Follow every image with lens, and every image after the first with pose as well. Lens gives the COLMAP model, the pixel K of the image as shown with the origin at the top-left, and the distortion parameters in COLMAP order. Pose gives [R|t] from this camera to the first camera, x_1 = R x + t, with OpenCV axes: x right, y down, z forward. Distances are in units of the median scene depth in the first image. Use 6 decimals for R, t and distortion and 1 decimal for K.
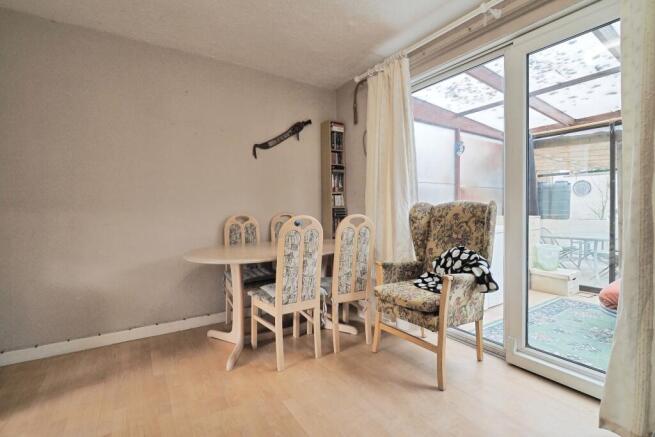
lens RADIAL K [[316.4, 0, 323.1], [0, 316.4, 219.5], [0, 0, 1]] dist [0.000351, -0.003298]
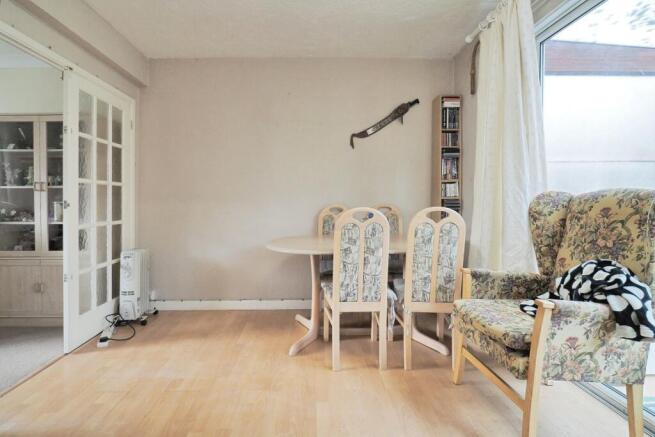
lens RADIAL K [[316.4, 0, 298.8], [0, 316.4, 209.2], [0, 0, 1]] dist [0.000351, -0.003298]
pose [[0.835963, 0.016310, -0.548544, 0.247019], [-0.017869, 0.999837, 0.002496, -0.006199], [0.548495, 0.007715, 0.836118, 0.121933]]
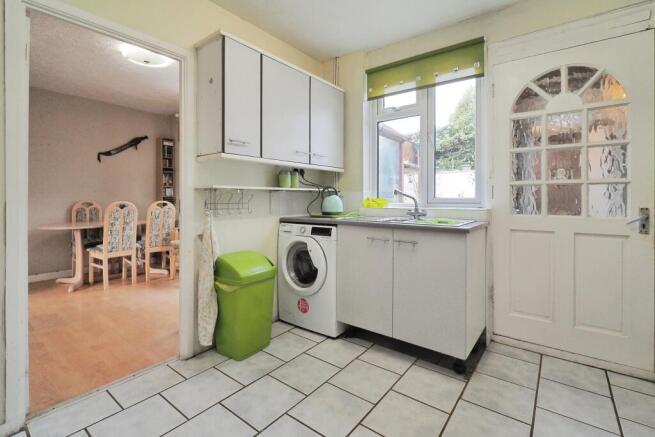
lens RADIAL K [[316.4, 0, 336.0], [0, 316.4, 202.8], [0, 0, 1]] dist [0.000351, -0.003298]
pose [[0.938951, 0.001519, 0.344049, 0.394873], [0.004958, 0.999827, -0.017944, 0.029206], [-0.344017, 0.018554, 0.938780, -0.937176]]
